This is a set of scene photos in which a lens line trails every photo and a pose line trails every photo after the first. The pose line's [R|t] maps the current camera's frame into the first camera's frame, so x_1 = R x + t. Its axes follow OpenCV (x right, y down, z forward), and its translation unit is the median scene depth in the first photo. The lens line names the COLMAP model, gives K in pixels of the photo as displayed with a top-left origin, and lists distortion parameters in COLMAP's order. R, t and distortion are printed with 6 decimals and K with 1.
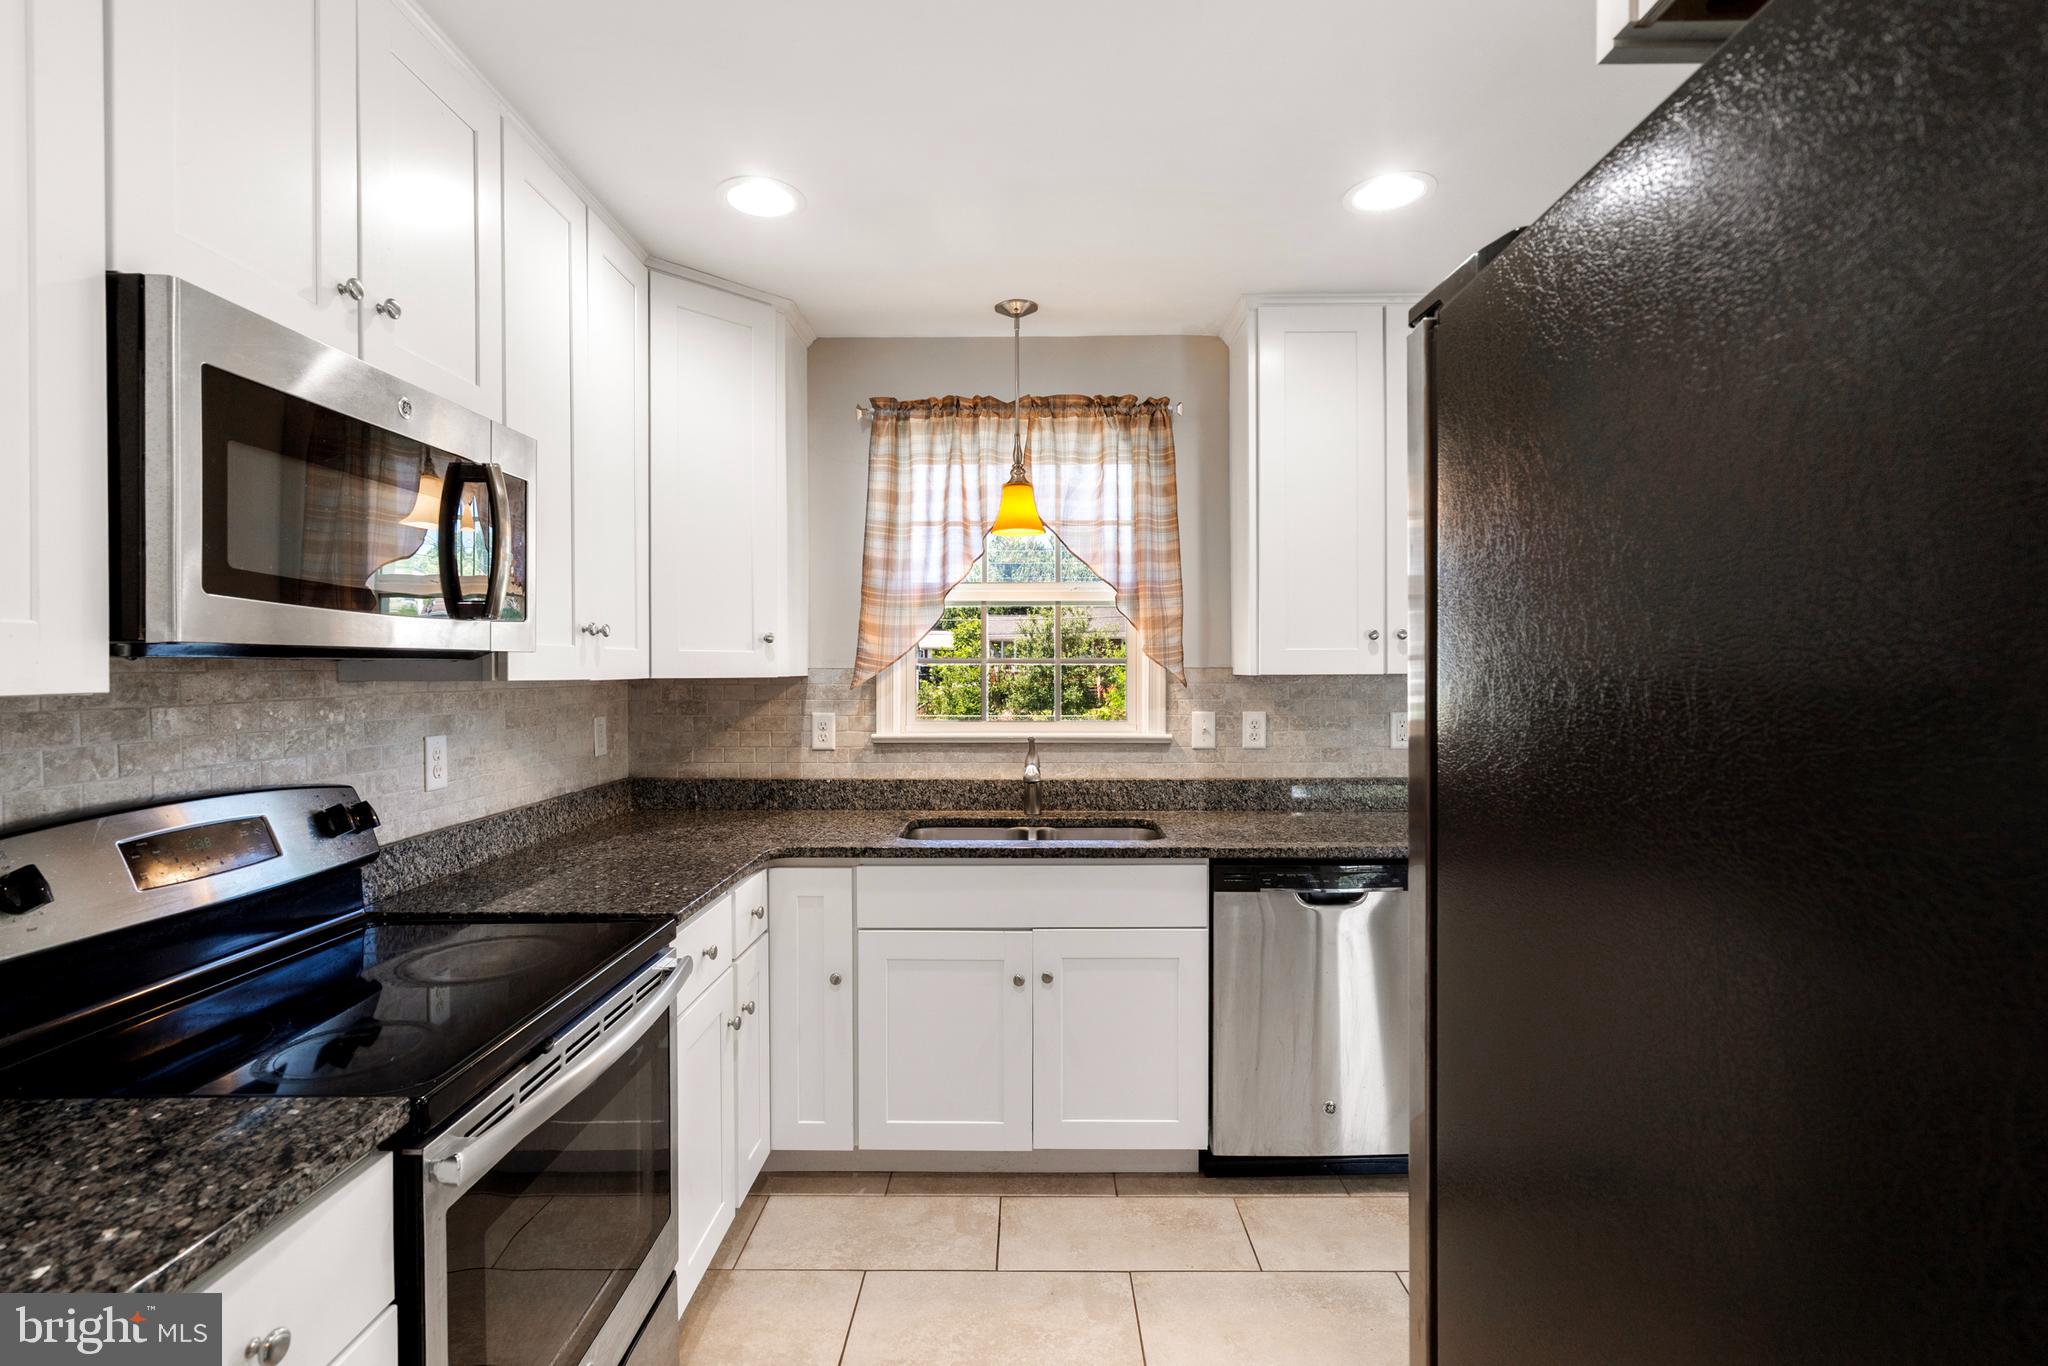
lens RADIAL K [[947.1, 0, 1024.0], [0, 947.1, 683.0], [0, 0, 1]] dist [-0.011841, 0.000062]
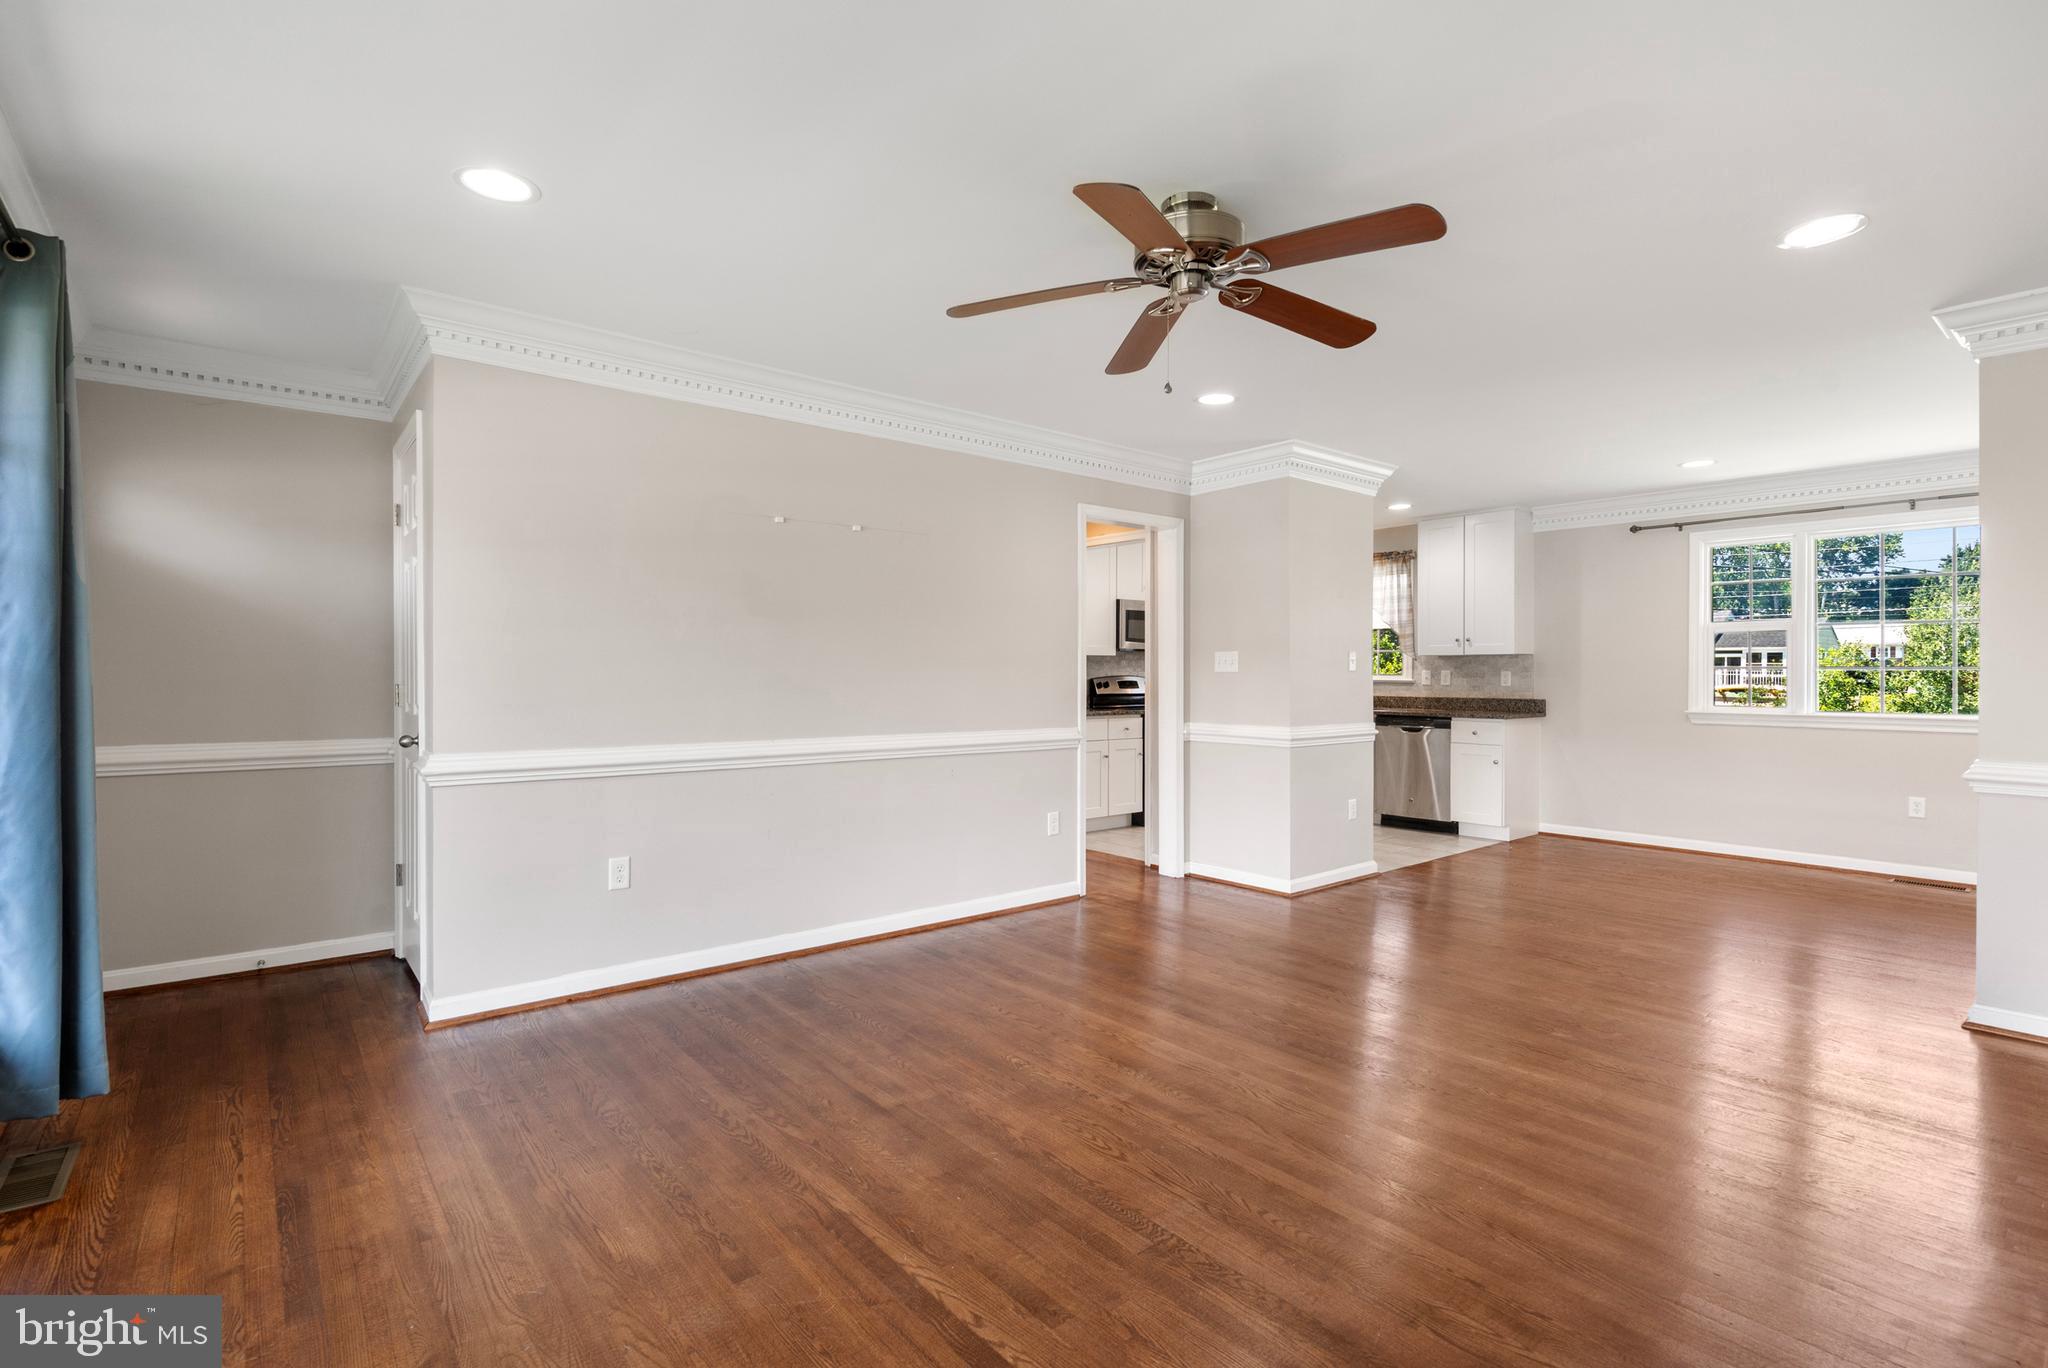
lens RADIAL K [[947.1, 0, 1024.0], [0, 947.1, 684.0], [0, 0, 1]] dist [-0.011841, 0.000062]
pose [[0.645699, 0.014326, -0.763457, 1.809777], [-0.015813, 0.999860, 0.005389, 0.088243], [0.763428, 0.008593, 0.645836, -1.857655]]
